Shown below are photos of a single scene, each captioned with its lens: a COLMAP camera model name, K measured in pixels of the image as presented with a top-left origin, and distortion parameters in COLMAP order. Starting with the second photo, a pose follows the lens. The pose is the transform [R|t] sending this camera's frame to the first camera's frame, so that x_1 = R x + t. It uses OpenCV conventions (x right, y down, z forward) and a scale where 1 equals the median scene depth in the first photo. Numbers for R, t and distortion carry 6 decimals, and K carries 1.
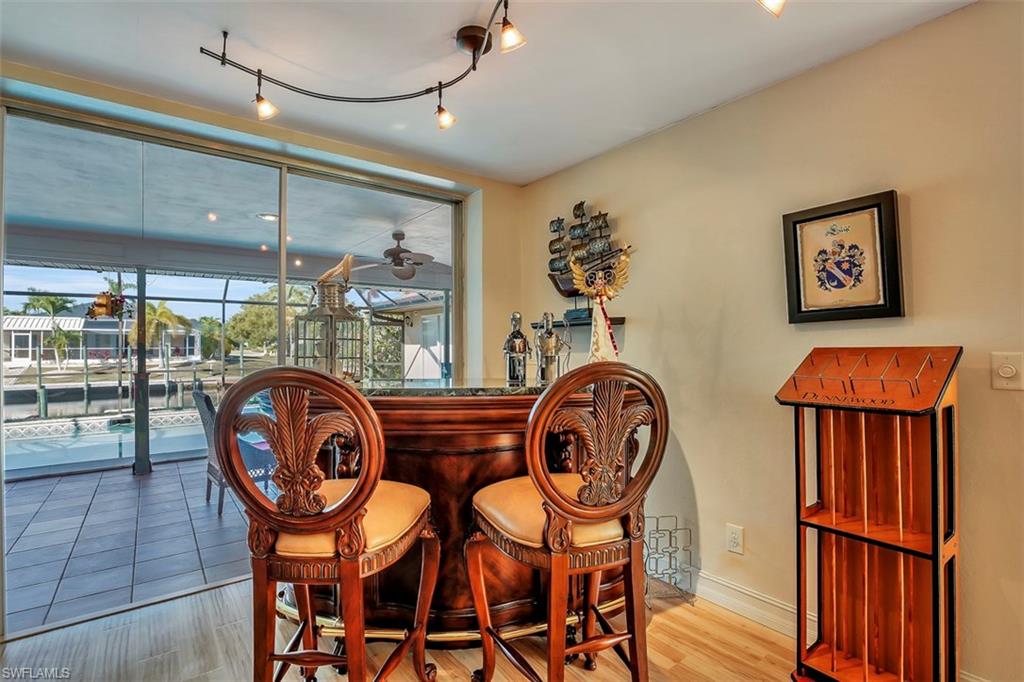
lens RADIAL K [[482.5, 0, 515.5], [0, 482.5, 343.3], [0, 0, 1]] dist [-0.000282, -0.000244]
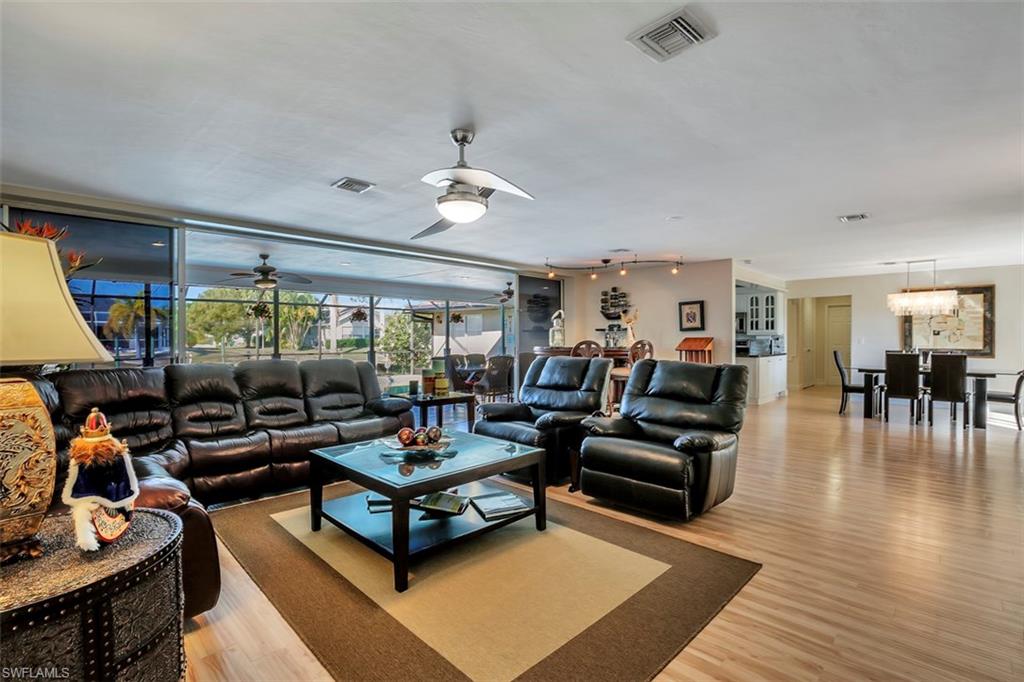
lens RADIAL K [[468.9, 0, 513.3], [0, 468.9, 342.8], [0, 0, 1]] dist [-0.028375, -0.000034]
pose [[0.992840, 0.002087, 0.119434, -0.790781], [-0.003841, 0.999888, 0.014459, 0.001283], [-0.119391, -0.014815, 0.992737, -1.680154]]
